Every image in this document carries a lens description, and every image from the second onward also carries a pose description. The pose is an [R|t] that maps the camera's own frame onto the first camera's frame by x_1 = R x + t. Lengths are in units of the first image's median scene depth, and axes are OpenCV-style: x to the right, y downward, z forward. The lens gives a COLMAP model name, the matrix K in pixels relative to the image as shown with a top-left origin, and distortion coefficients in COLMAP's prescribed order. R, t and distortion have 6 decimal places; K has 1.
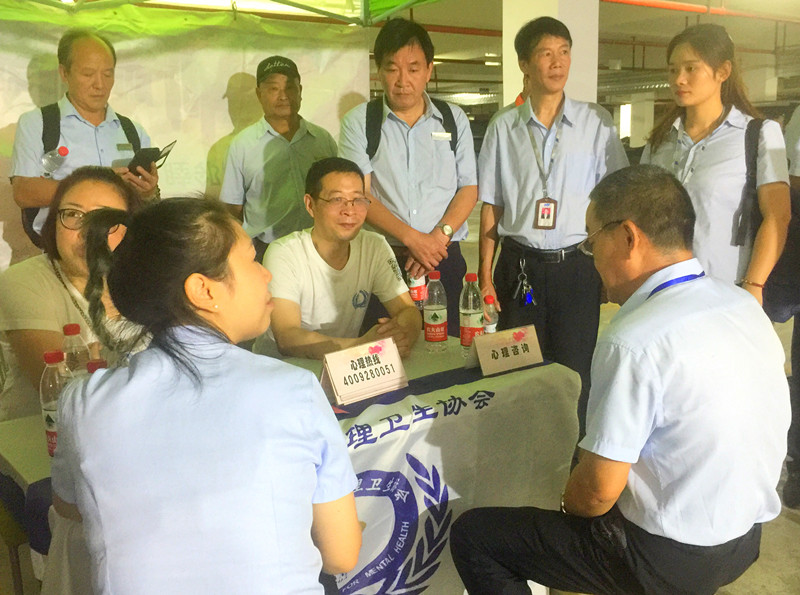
lens RADIAL K [[809.5, 0, 400.0], [0, 809.5, 297.5], [0, 0, 1]] dist [0.228898, -0.349204]
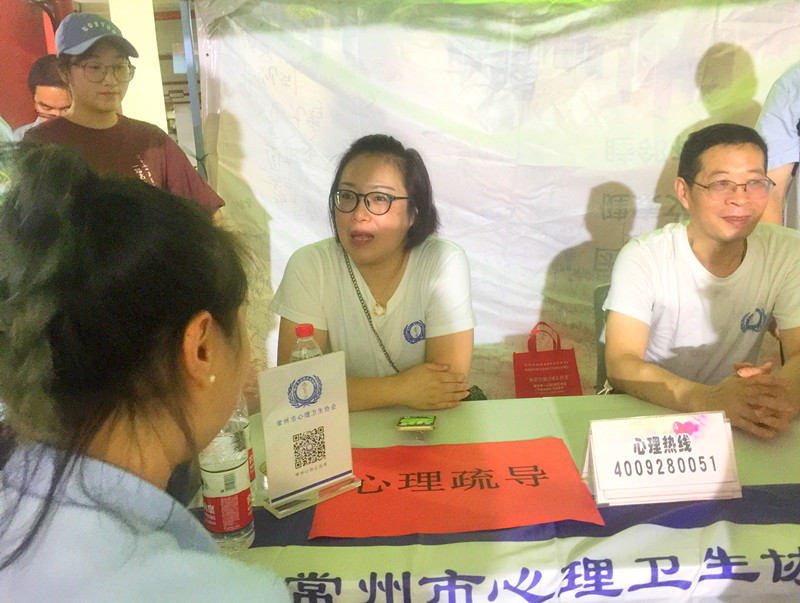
lens RADIAL K [[722.4, 0, 400.0], [0, 722.4, 301.5], [0, 0, 1]] dist [0.089424, -0.122613]
pose [[0.788378, 0.127045, -0.601930, 0.123776], [-0.094023, 0.991832, 0.086192, -0.060504], [0.607964, -0.011356, 0.793884, 0.420445]]
